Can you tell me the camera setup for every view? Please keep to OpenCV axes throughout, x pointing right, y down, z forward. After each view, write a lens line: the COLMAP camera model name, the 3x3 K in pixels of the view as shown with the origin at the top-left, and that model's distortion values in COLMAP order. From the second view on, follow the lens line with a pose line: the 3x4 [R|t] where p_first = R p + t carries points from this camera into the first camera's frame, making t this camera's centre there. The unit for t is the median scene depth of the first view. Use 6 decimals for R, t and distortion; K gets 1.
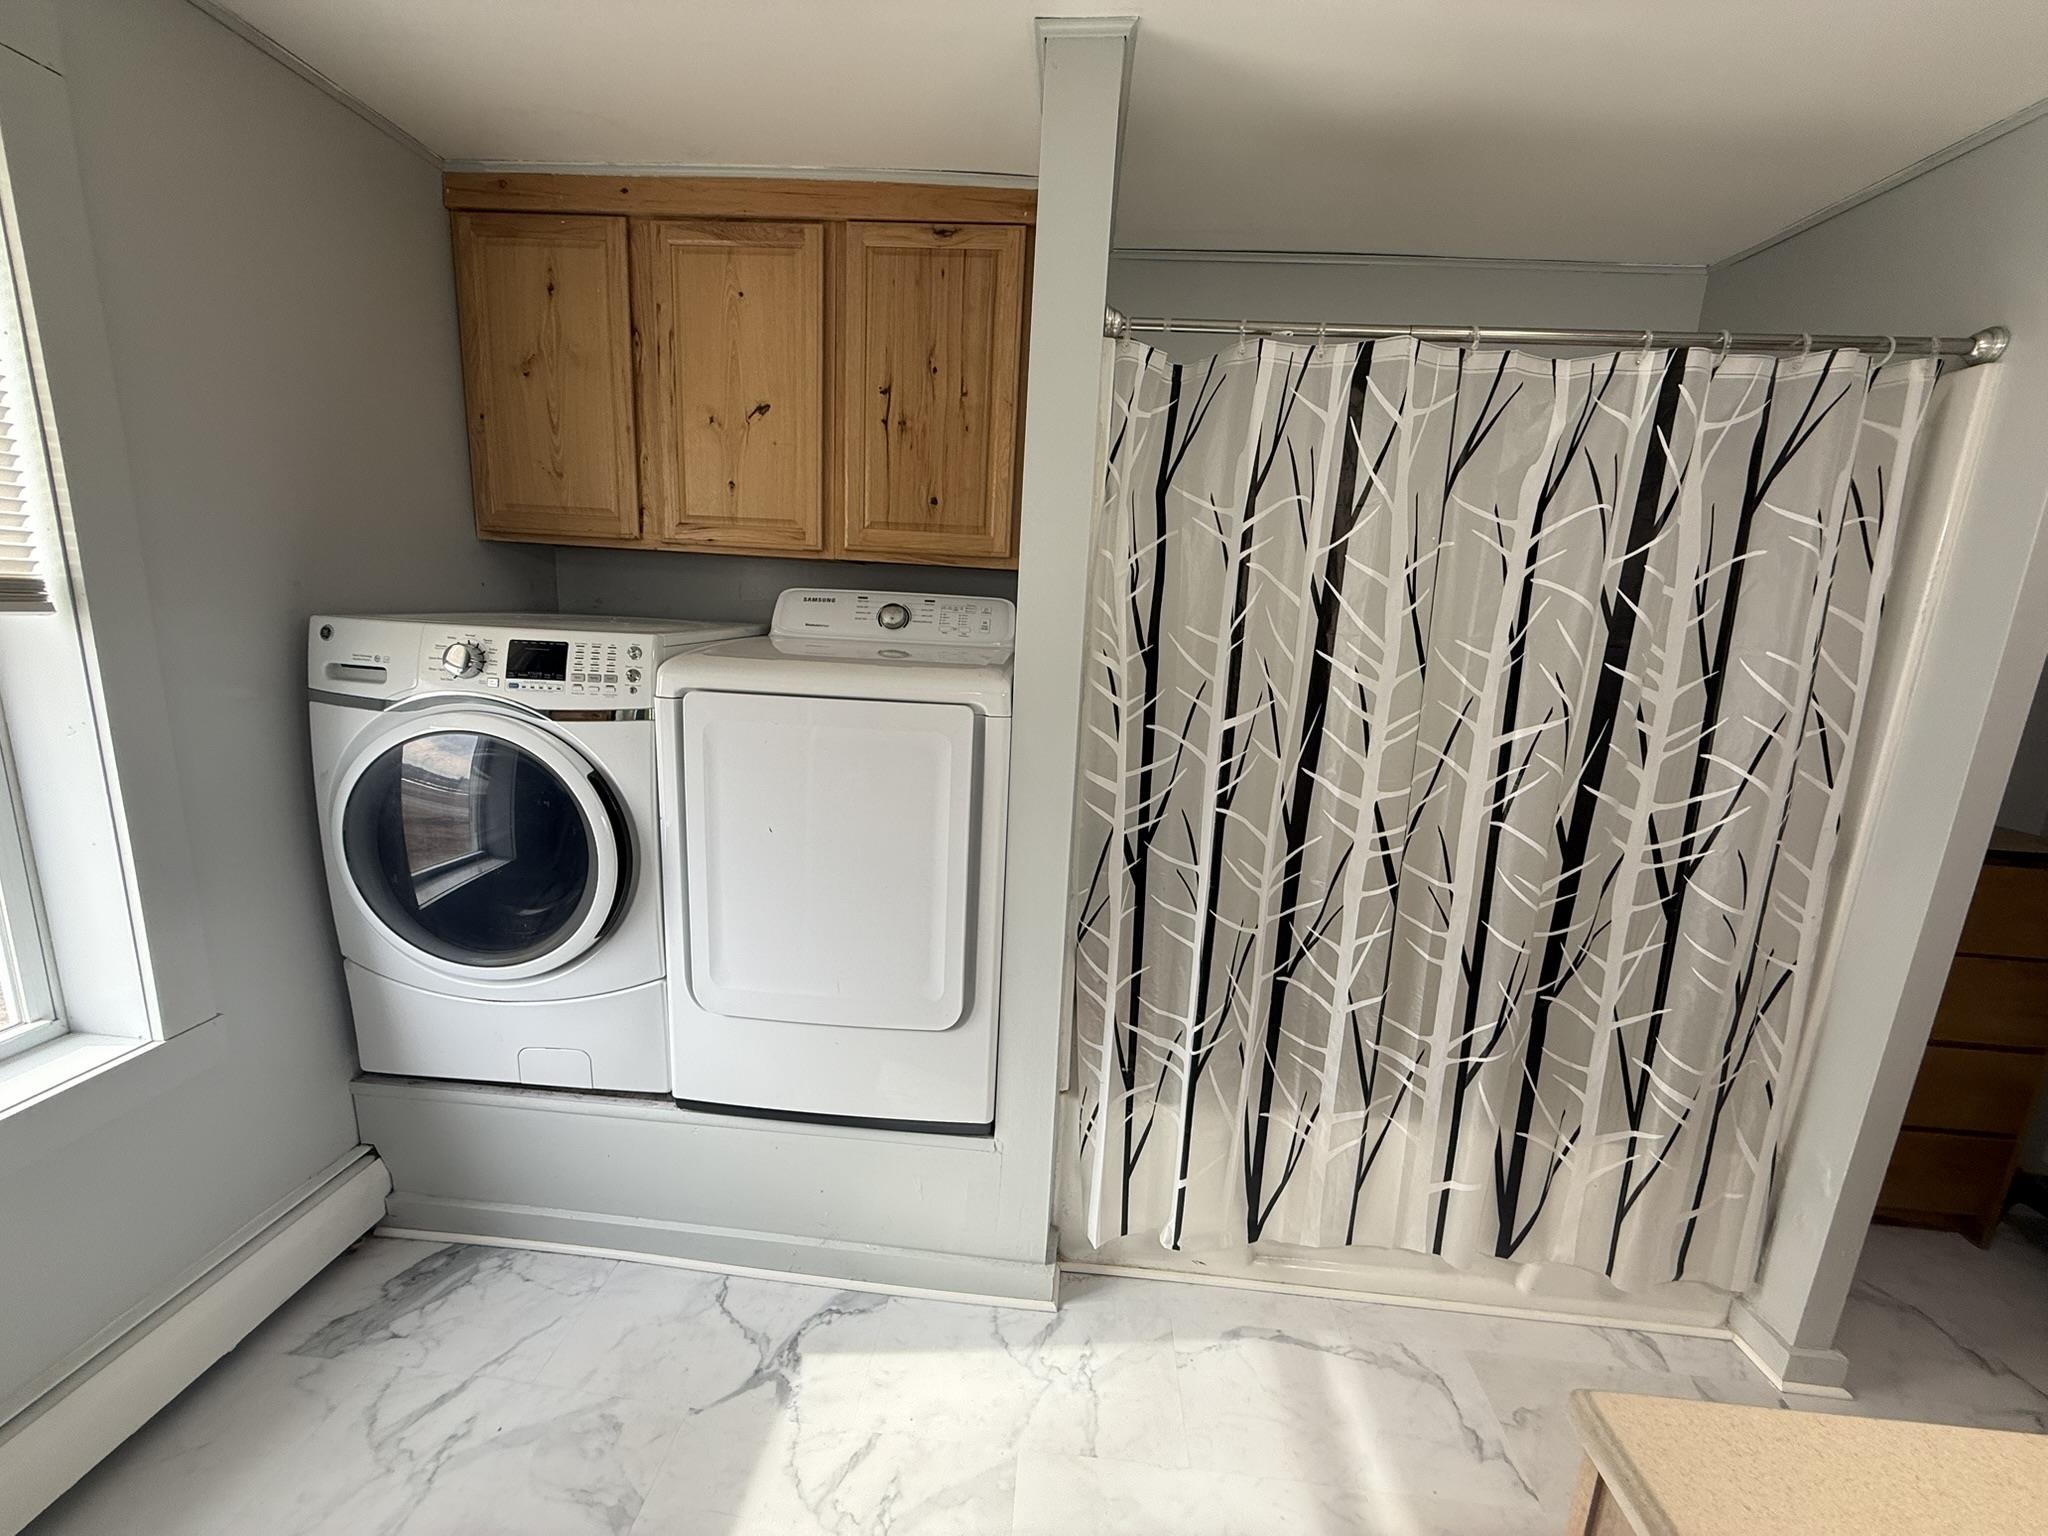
lens RADIAL K [[814.8, 0, 1019.1], [0, 814.8, 770.4], [0, 0, 1]] dist [0.000159, 0.000025]
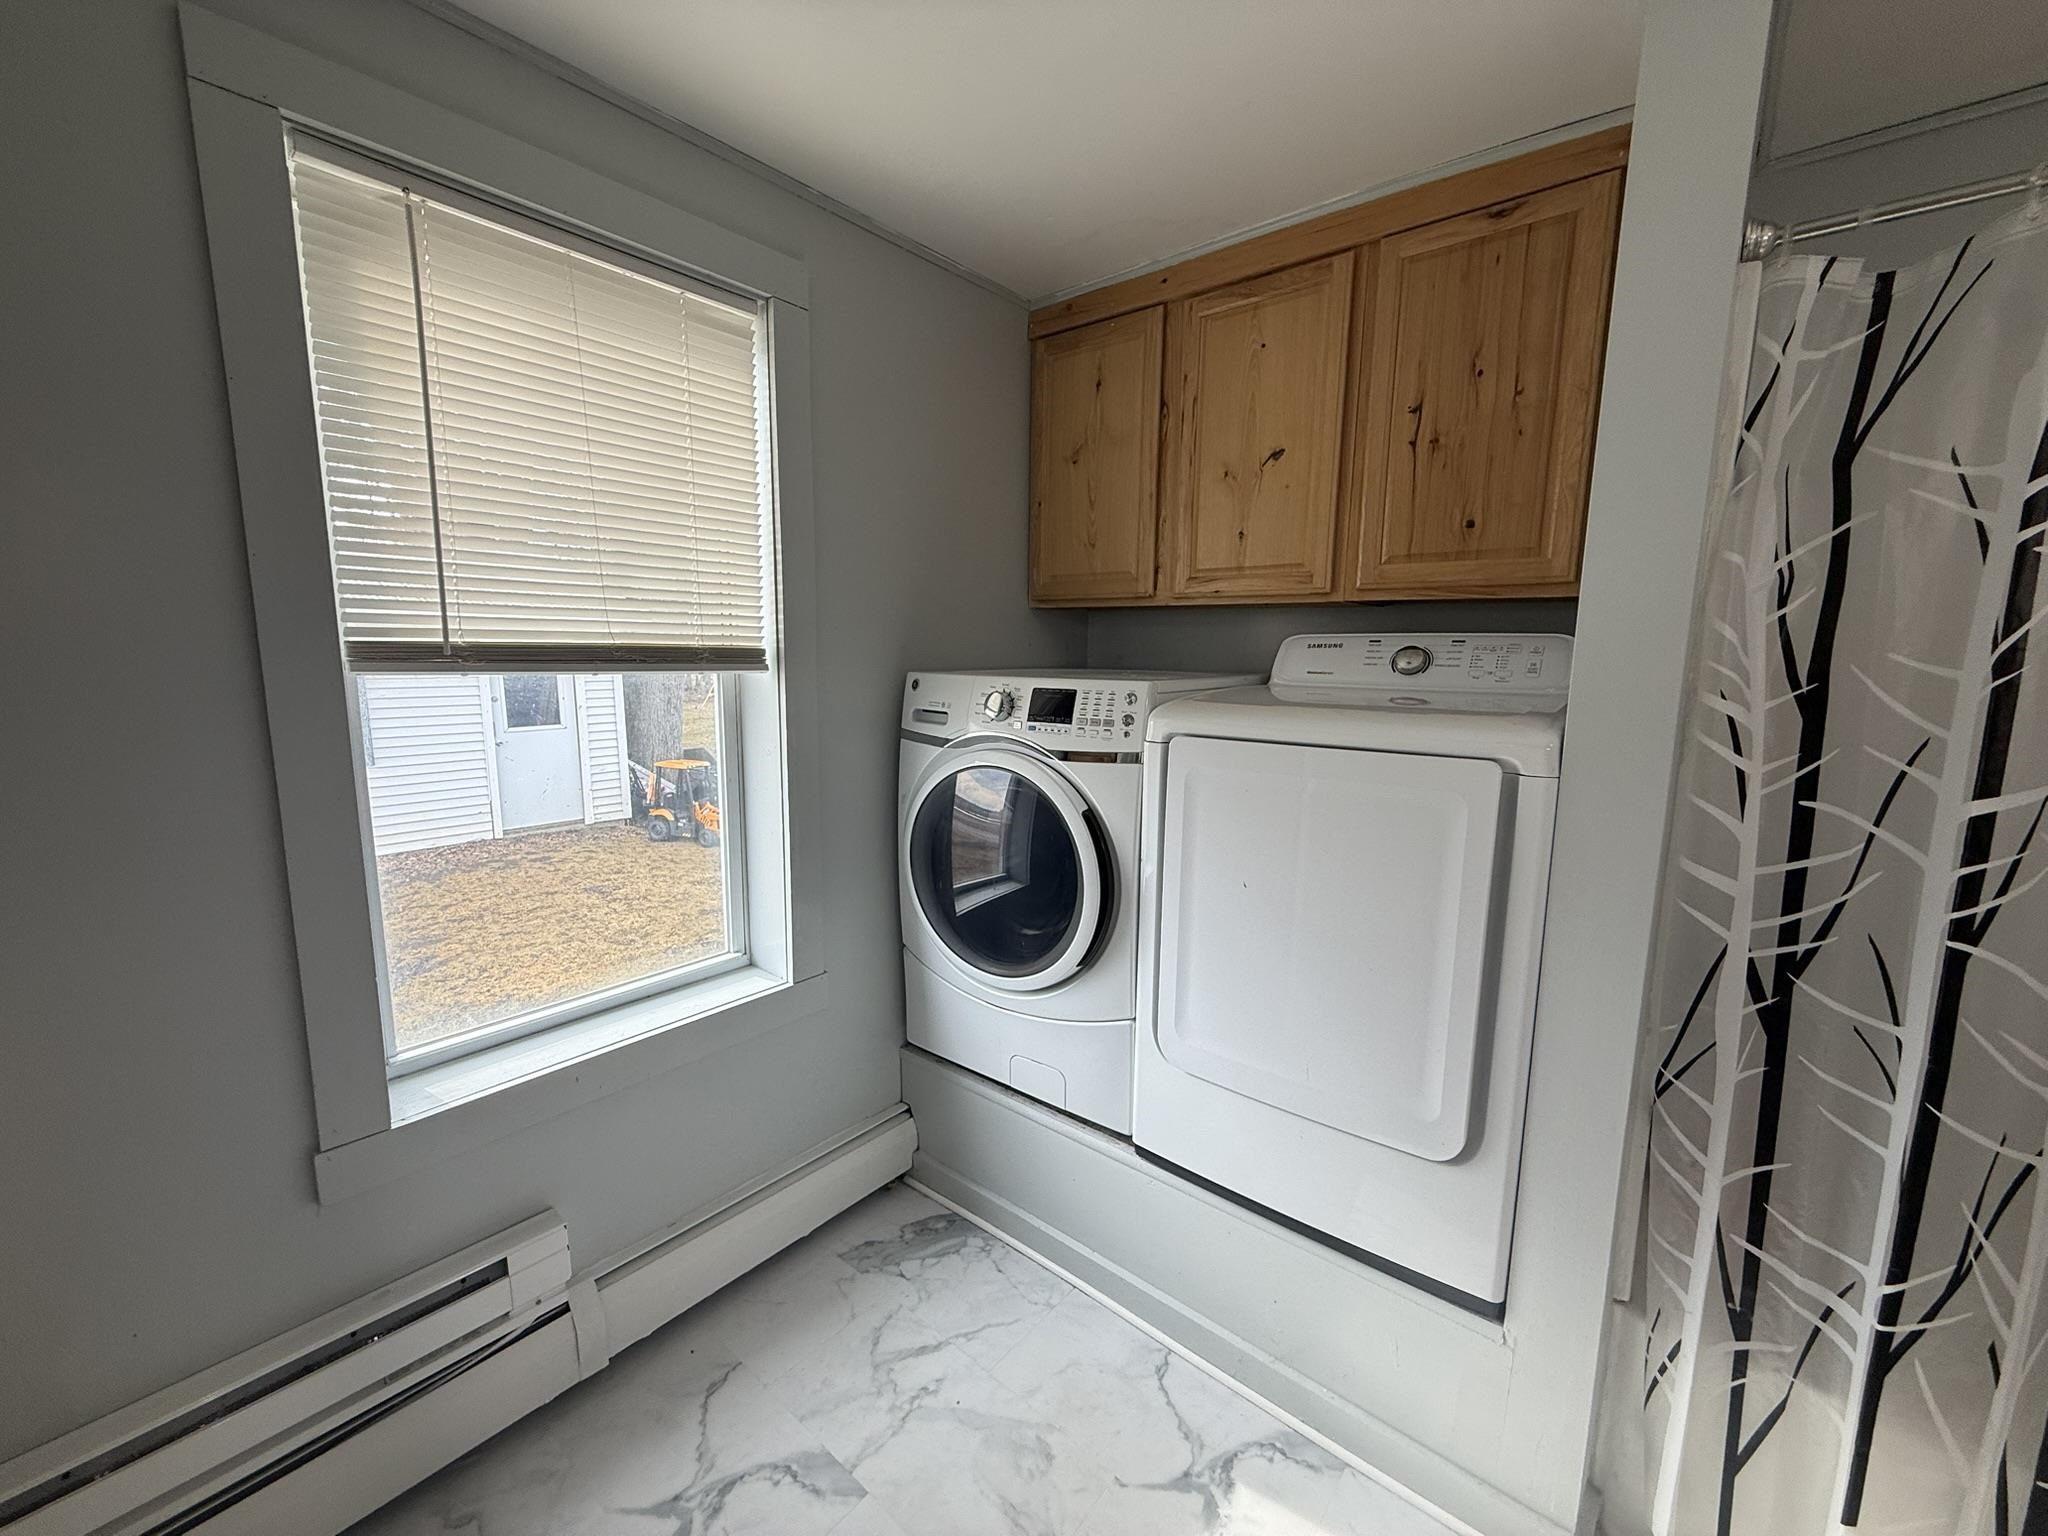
lens RADIAL K [[814.8, 0, 1017.8], [0, 814.8, 771.7], [0, 0, 1]] dist [0.000159, 0.000025]
pose [[0.812869, 0.045464, -0.580670, 0.019786], [-0.088809, 0.994966, -0.046420, 0.009341], [0.575637, 0.089303, 0.812814, 0.069800]]
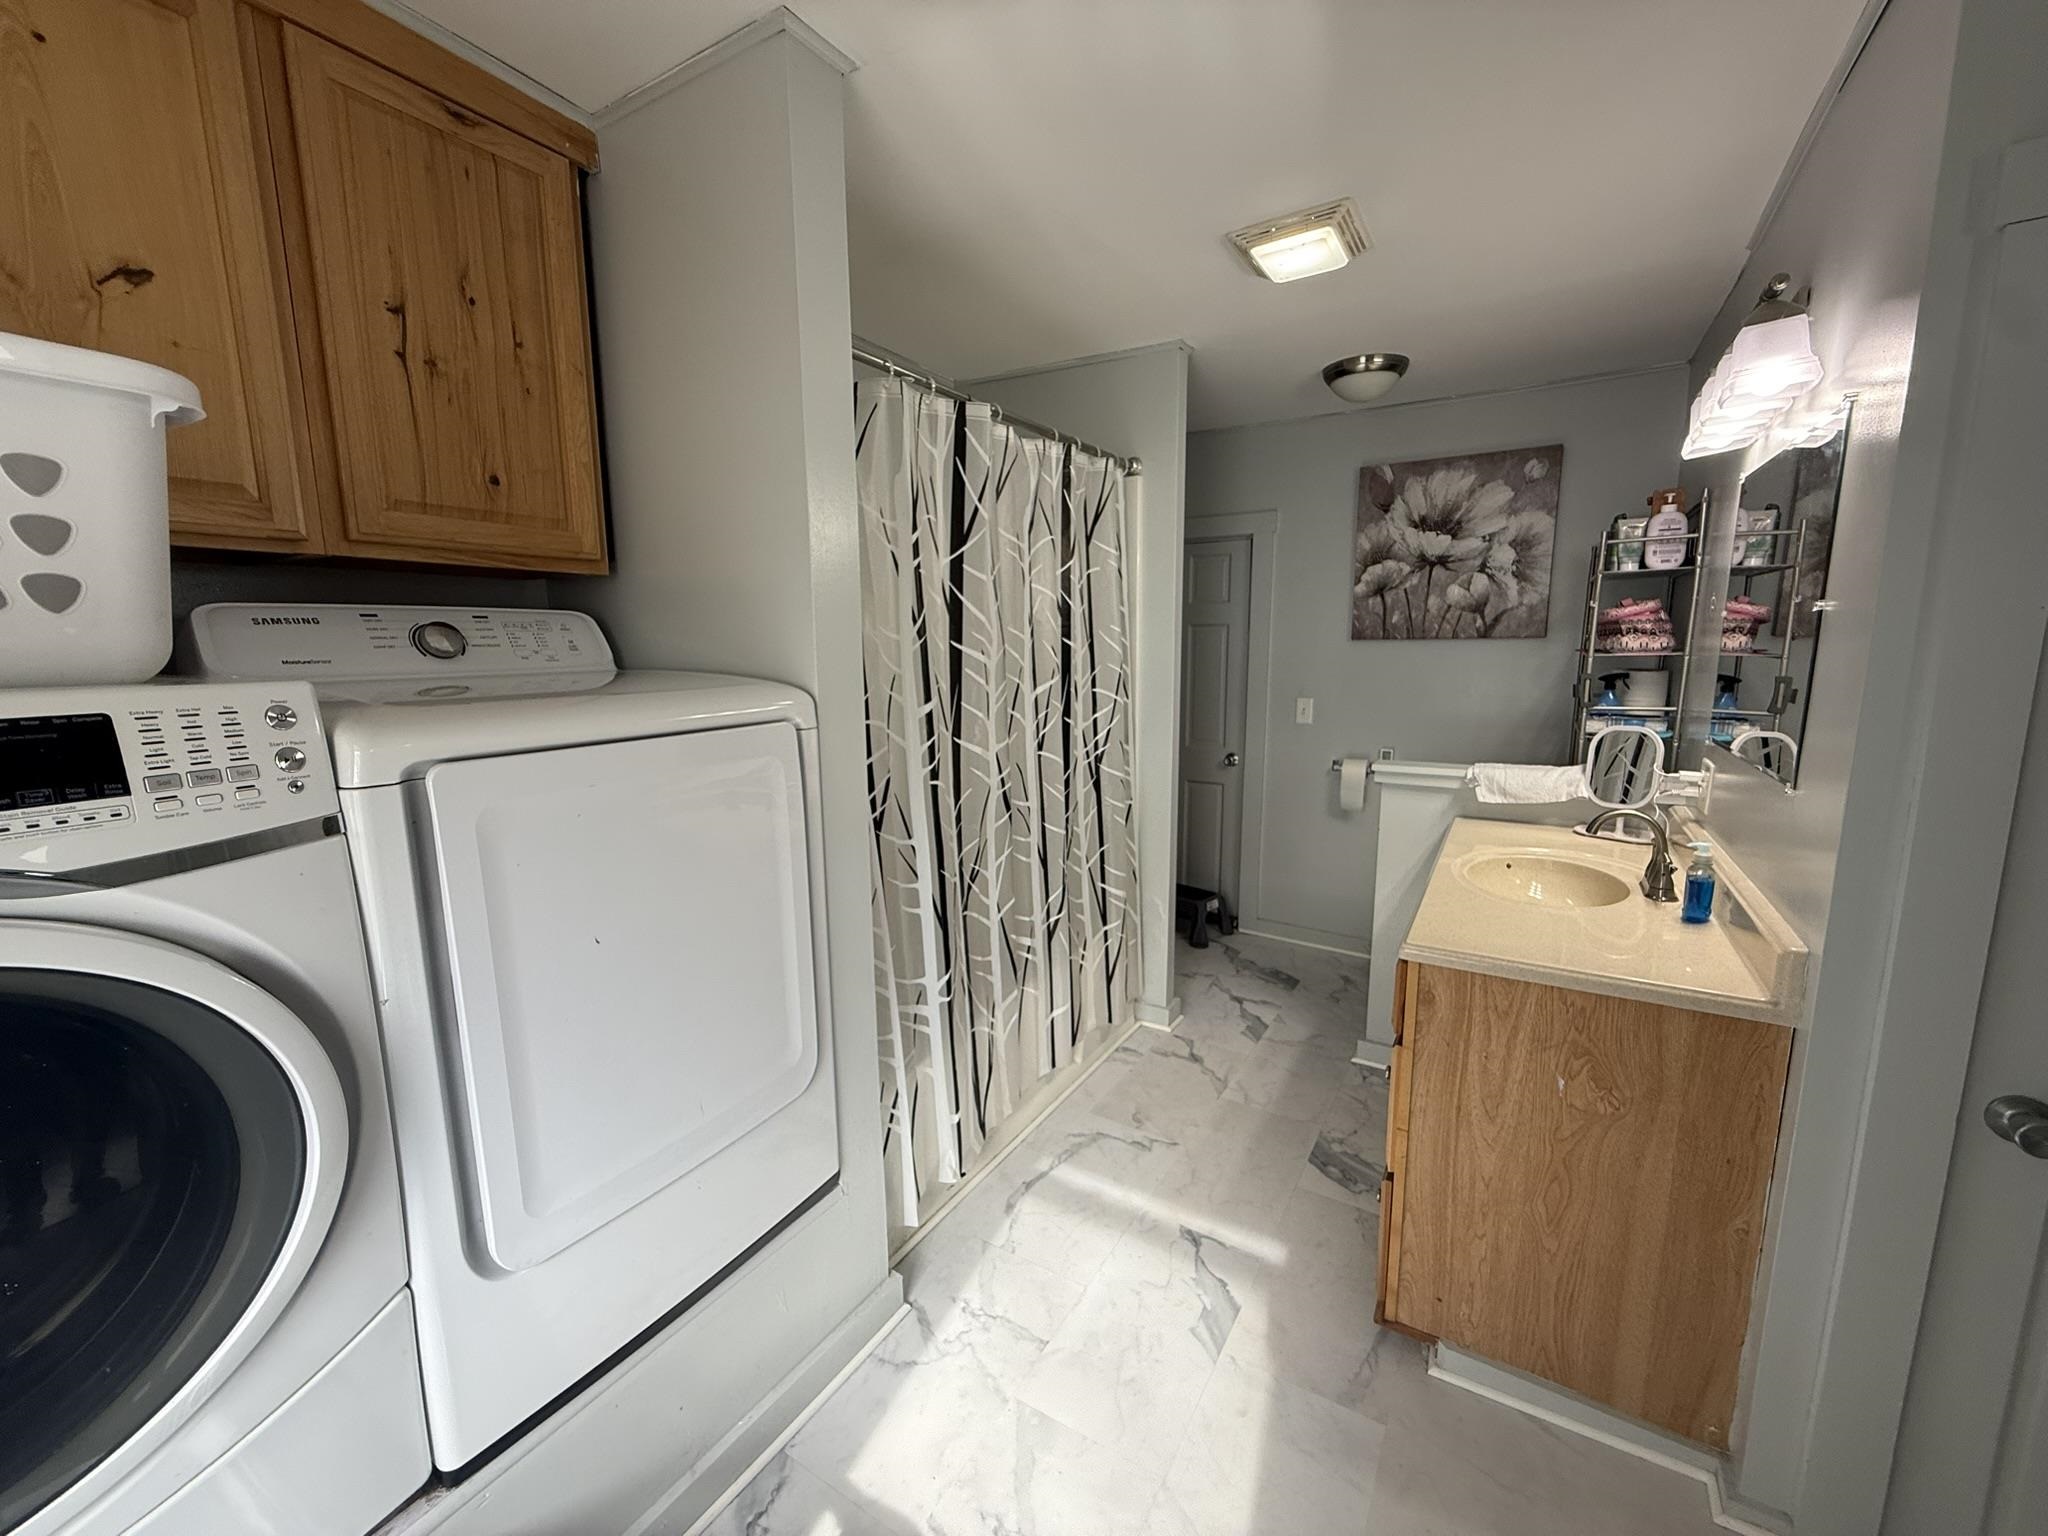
lens RADIAL K [[814.8, 0, 1023.0], [0, 814.8, 772.1], [0, 0, 1]] dist [0.000159, 0.000025]
pose [[0.465916, -0.195845, 0.862883, -0.658477], [0.216328, 0.970815, 0.103535, -0.055787], [-0.857977, 0.138427, 0.494686, 0.305558]]
